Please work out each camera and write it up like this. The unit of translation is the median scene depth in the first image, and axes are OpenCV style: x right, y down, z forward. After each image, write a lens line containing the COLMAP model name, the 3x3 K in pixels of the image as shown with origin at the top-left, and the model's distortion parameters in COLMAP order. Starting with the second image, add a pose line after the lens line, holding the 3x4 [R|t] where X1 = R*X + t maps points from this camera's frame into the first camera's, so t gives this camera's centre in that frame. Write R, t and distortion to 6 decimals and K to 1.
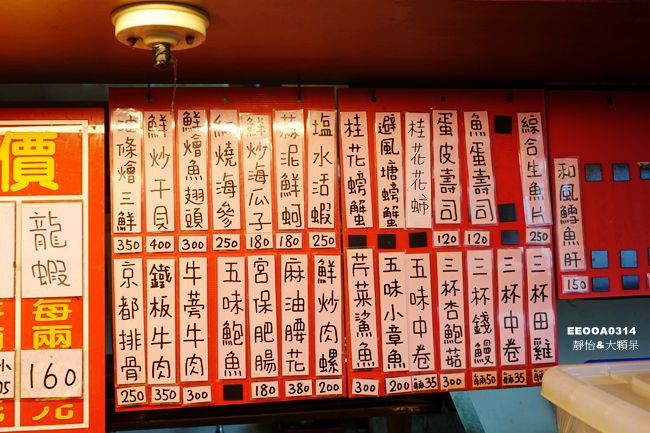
lens RADIAL K [[826.7, 0, 325.0], [0, 826.7, 216.6], [0, 0, 1]] dist [-0.011528, 0.000000]
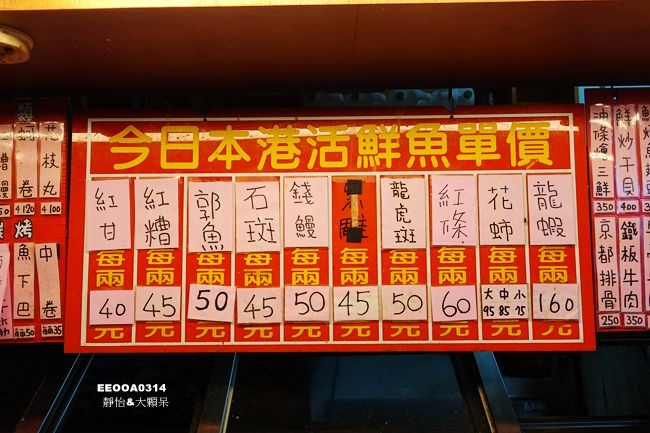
lens RADIAL K [[635.1, 0, 324.0], [0, 635.1, 195.2], [0, 0, 1]] dist [-0.018521, 0.005460]
pose [[0.986263, 0.008203, -0.164977, -0.518520], [-0.006709, 0.999931, 0.009613, 0.009009], [0.165045, -0.008374, 0.986250, -0.078475]]
